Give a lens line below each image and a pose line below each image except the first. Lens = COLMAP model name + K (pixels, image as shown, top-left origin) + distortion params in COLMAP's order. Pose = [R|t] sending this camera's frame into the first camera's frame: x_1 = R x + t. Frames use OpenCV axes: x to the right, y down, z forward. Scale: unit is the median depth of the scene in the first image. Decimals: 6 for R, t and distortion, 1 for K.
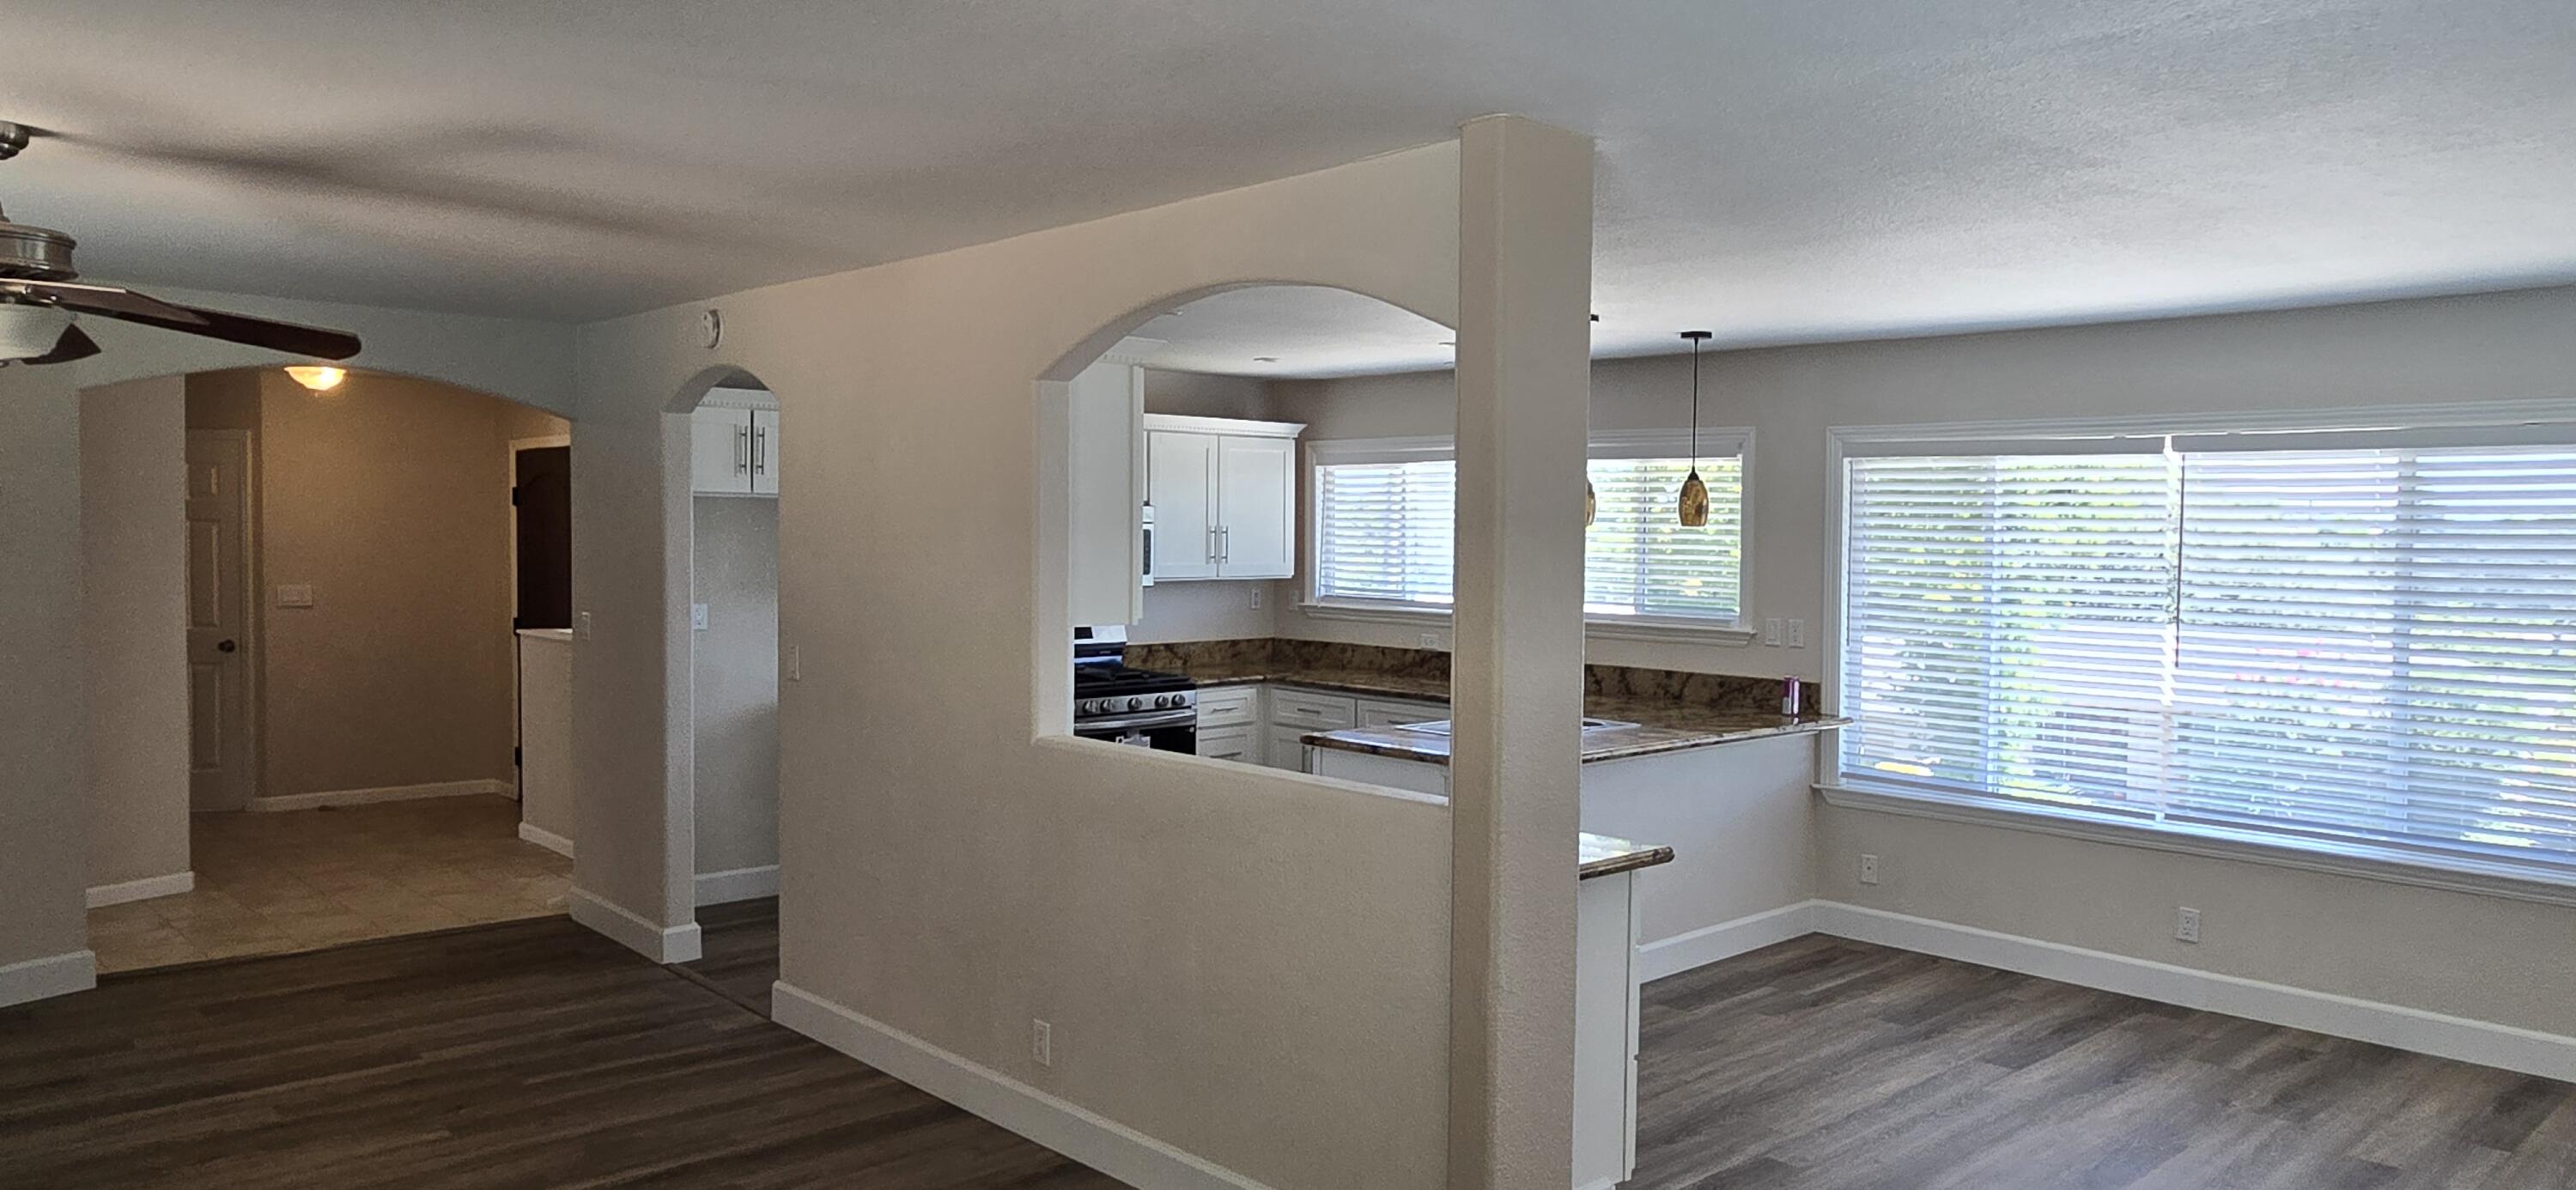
lens RADIAL K [[1708.4, 0, 1307.8], [0, 1708.4, 591.0], [0, 0, 1]] dist [0.000037, -0.002820]
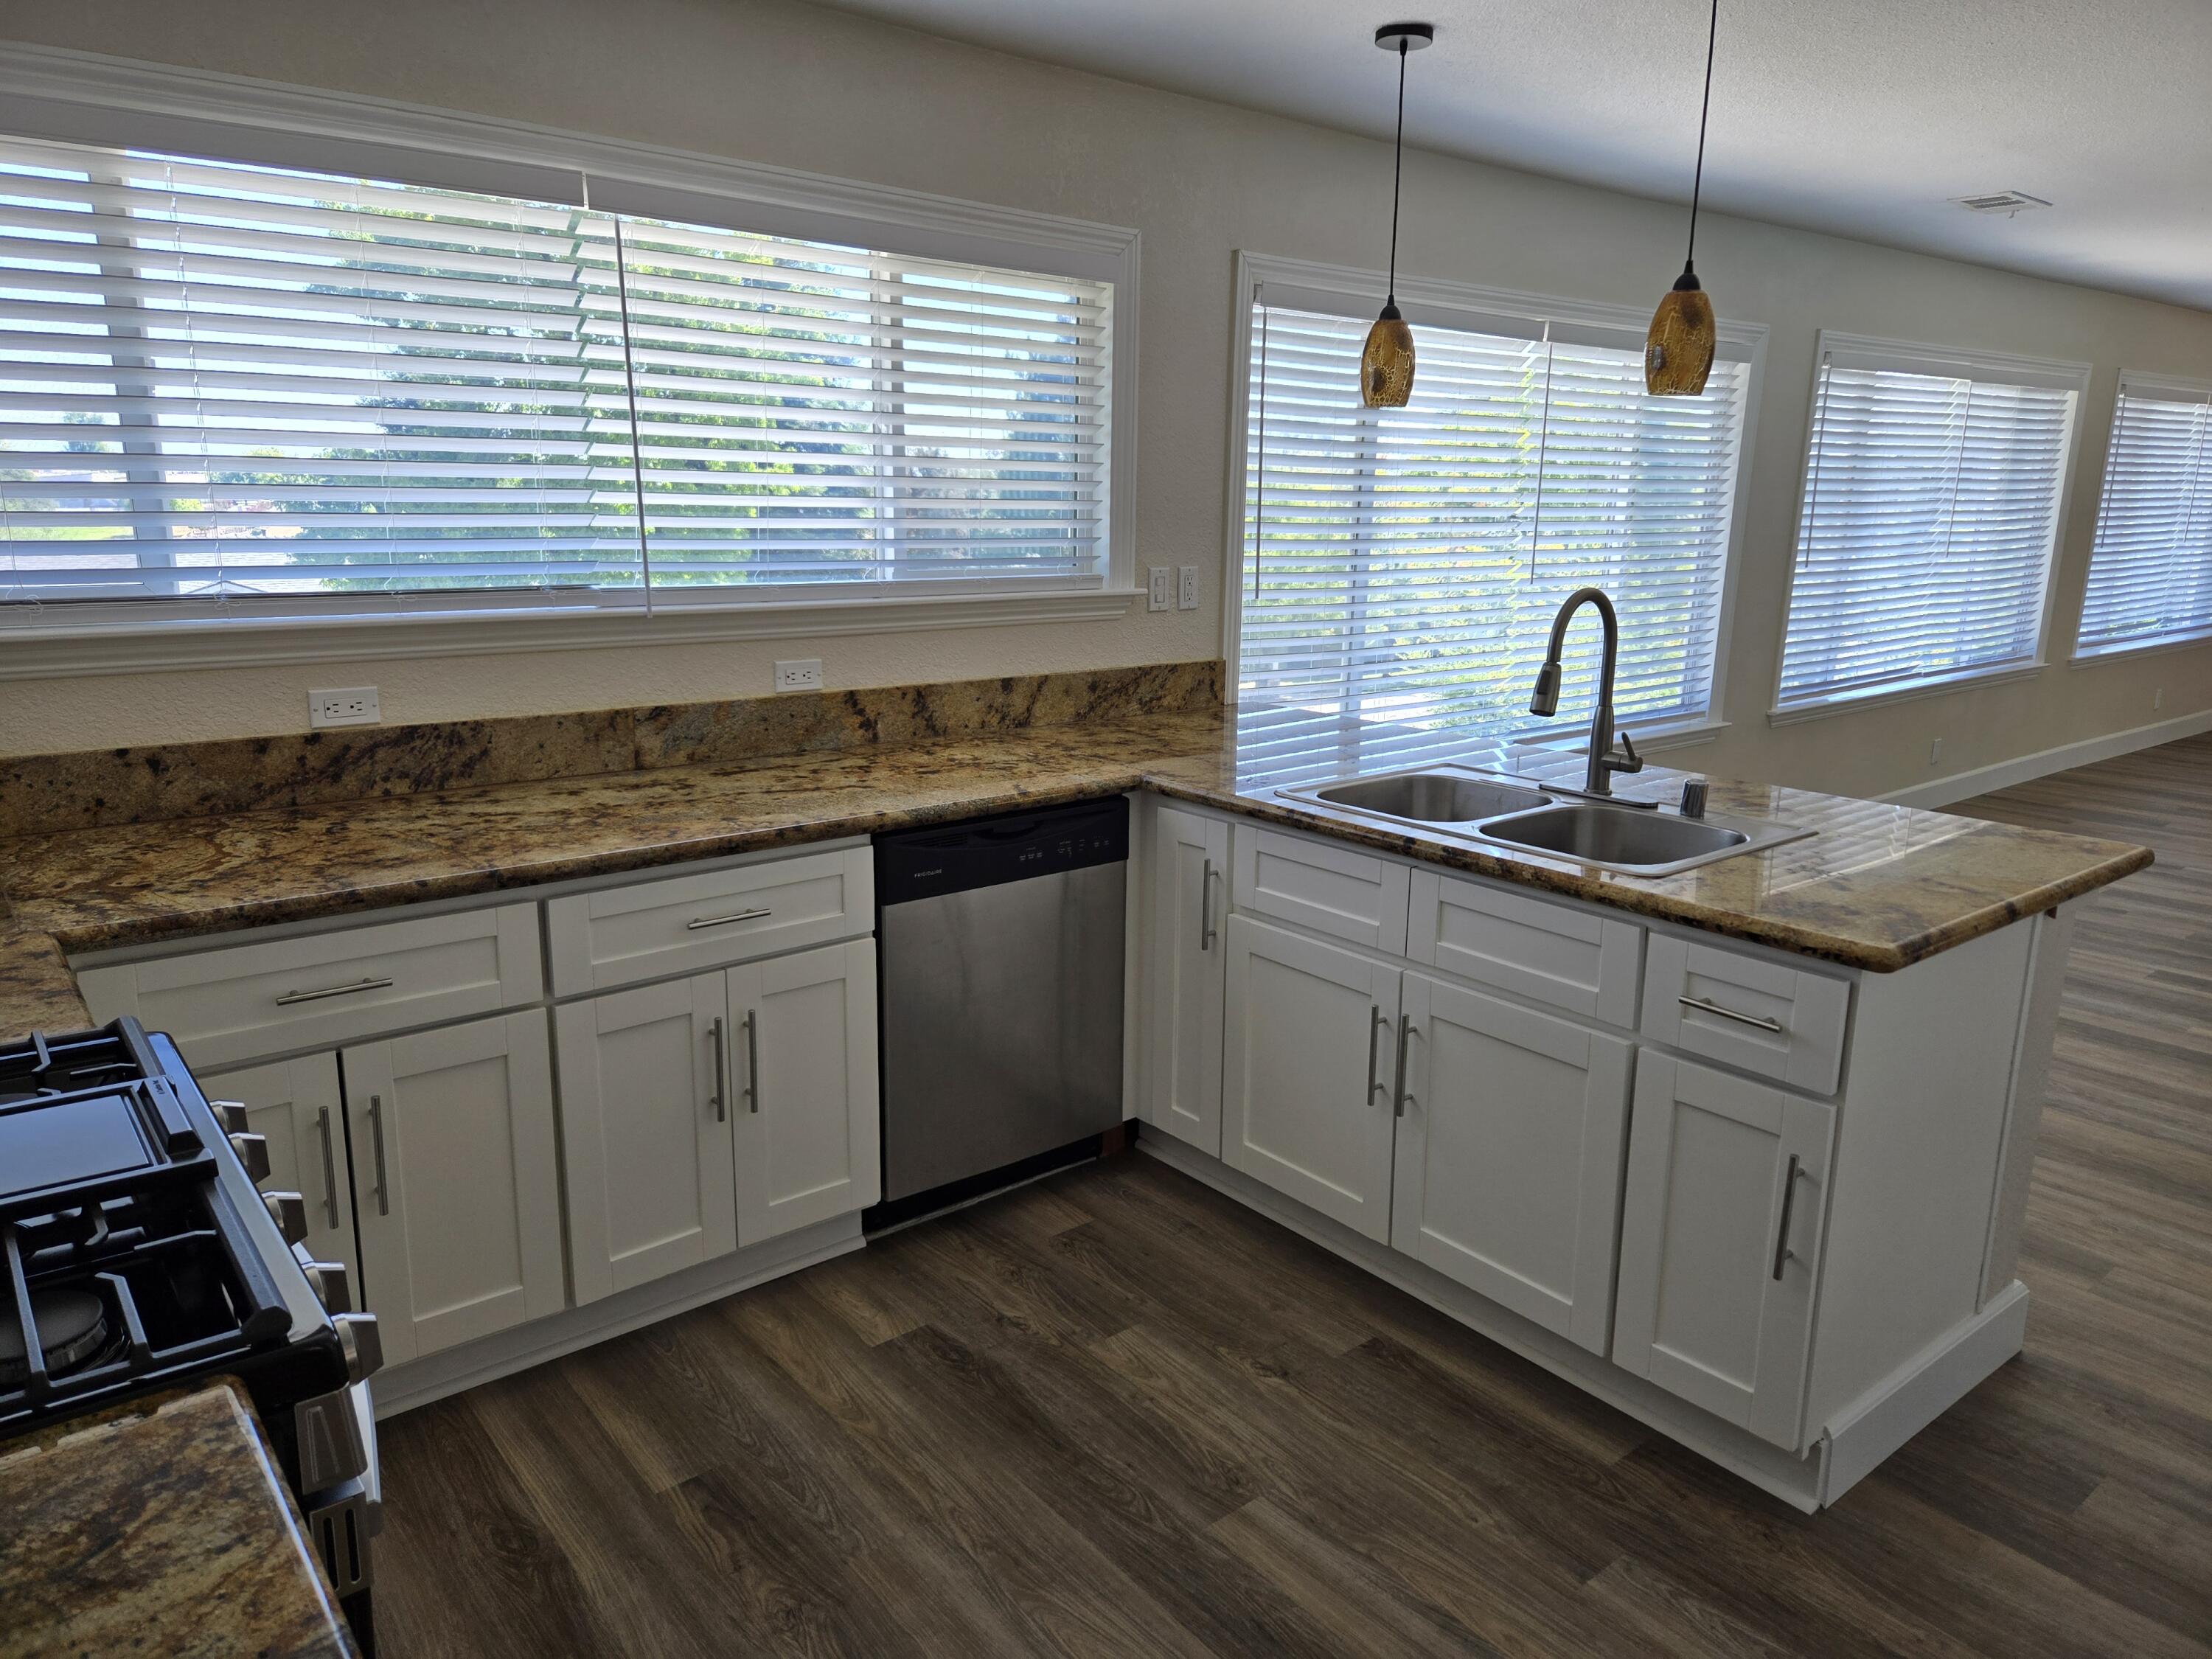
lens RADIAL K [[1490.3, 0, 1113.4], [0, 1490.3, 820.1], [0, 0, 1]] dist [0.043189, -0.016866]
pose [[0.071756, -0.228452, 0.970907, -0.336783], [0.025488, 0.973519, 0.227182, -0.021948], [-0.997097, 0.008445, 0.075678, 1.191157]]
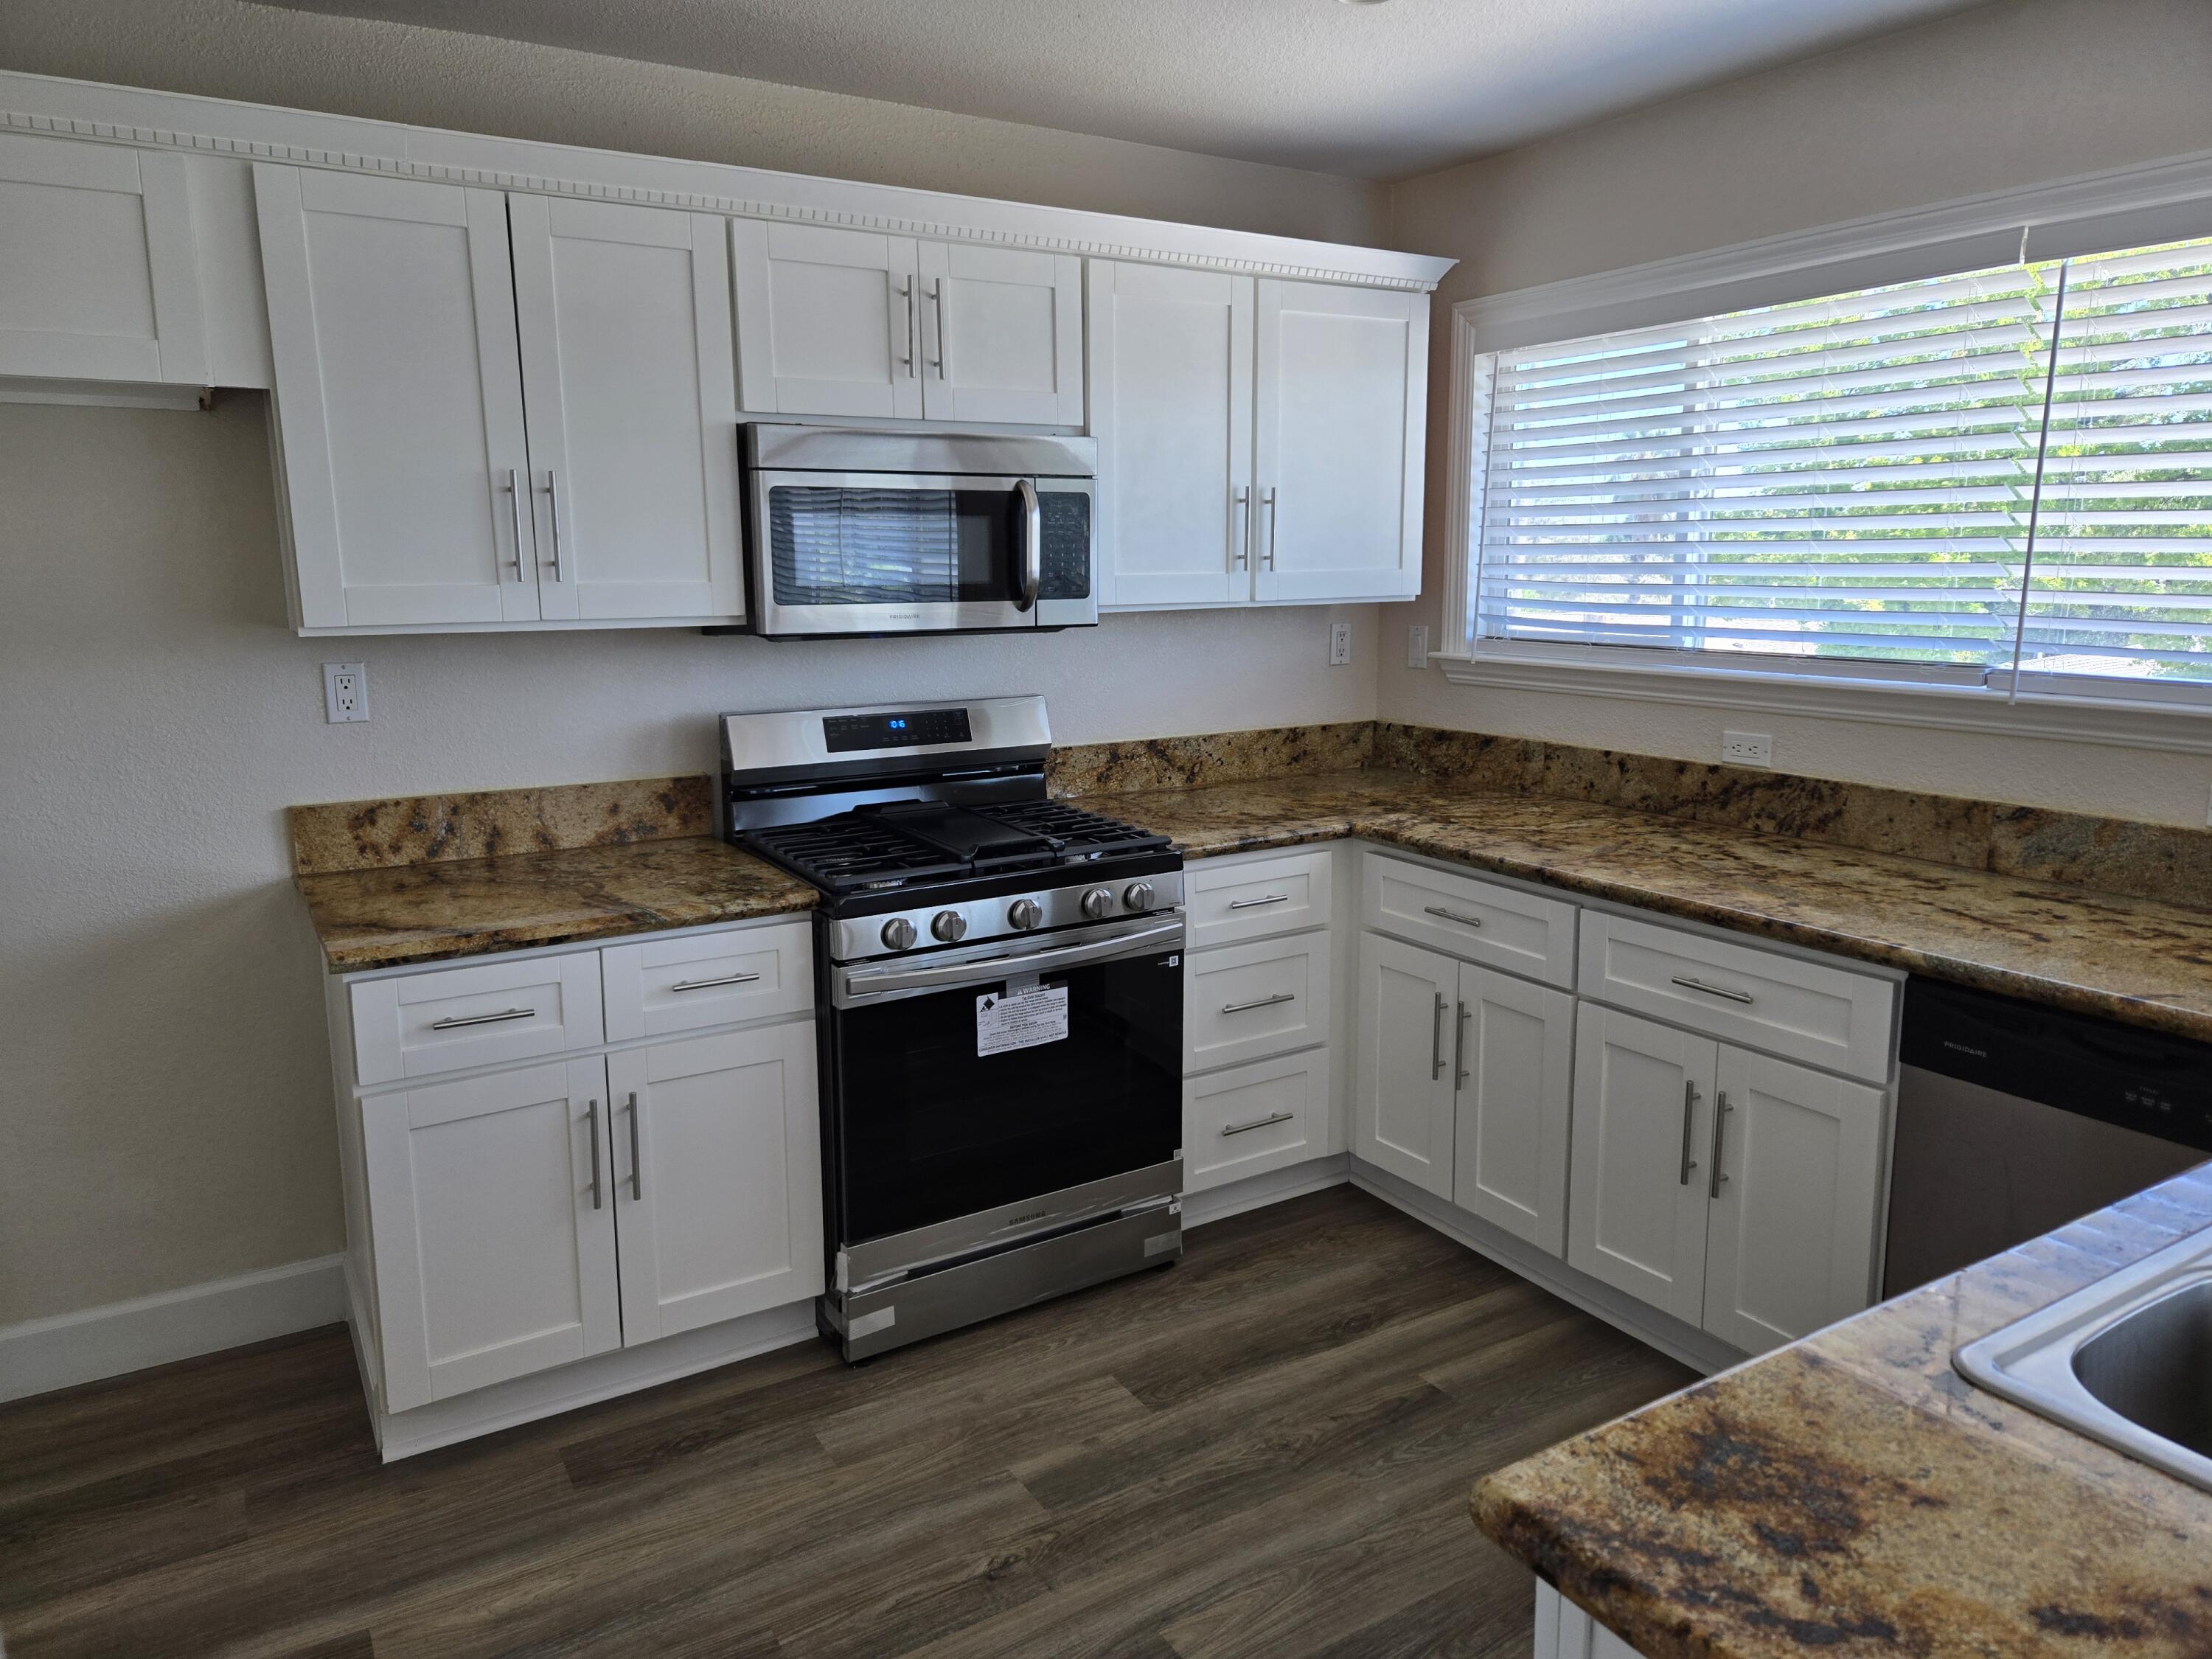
lens RADIAL K [[1490.3, 0, 1112.8], [0, 1490.3, 815.5], [0, 0, 1]] dist [0.043189, -0.016866]
pose [[0.979107, 0.019008, -0.202454, -0.010275], [0.008620, 0.990847, 0.134715, -0.008054], [0.203161, -0.133645, 0.969982, 0.883047]]
